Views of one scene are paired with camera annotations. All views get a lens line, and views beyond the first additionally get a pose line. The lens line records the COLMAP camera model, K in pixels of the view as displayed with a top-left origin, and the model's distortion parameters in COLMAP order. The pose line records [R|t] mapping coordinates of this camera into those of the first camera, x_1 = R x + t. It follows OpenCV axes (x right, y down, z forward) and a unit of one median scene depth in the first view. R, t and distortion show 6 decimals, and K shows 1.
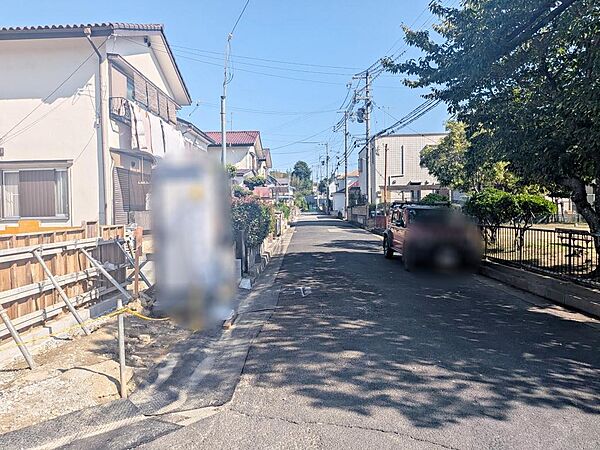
lens RADIAL K [[435.8, 0, 289.0], [0, 435.8, 214.3], [0, 0, 1]] dist [0.002545, -0.000386]
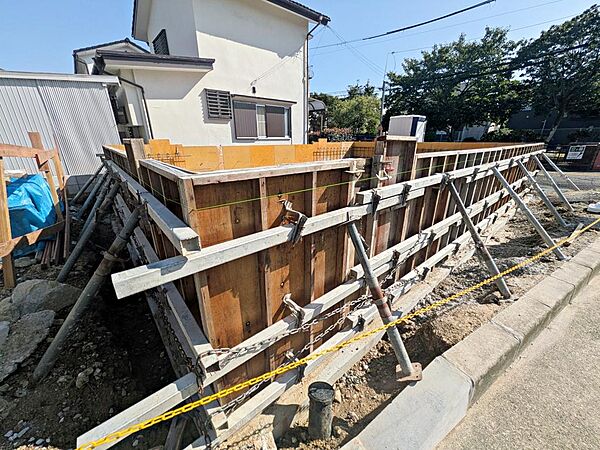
lens RADIAL K [[236.6, 0, 299.9], [0, 236.6, 223.8], [0, 0, 1]] dist [0.000361, -0.000107]
pose [[0.732106, -0.210022, 0.648005, -1.724509], [-0.003936, 0.949964, 0.312336, 0.054088], [-0.681179, -0.231214, 0.694648, 0.354697]]
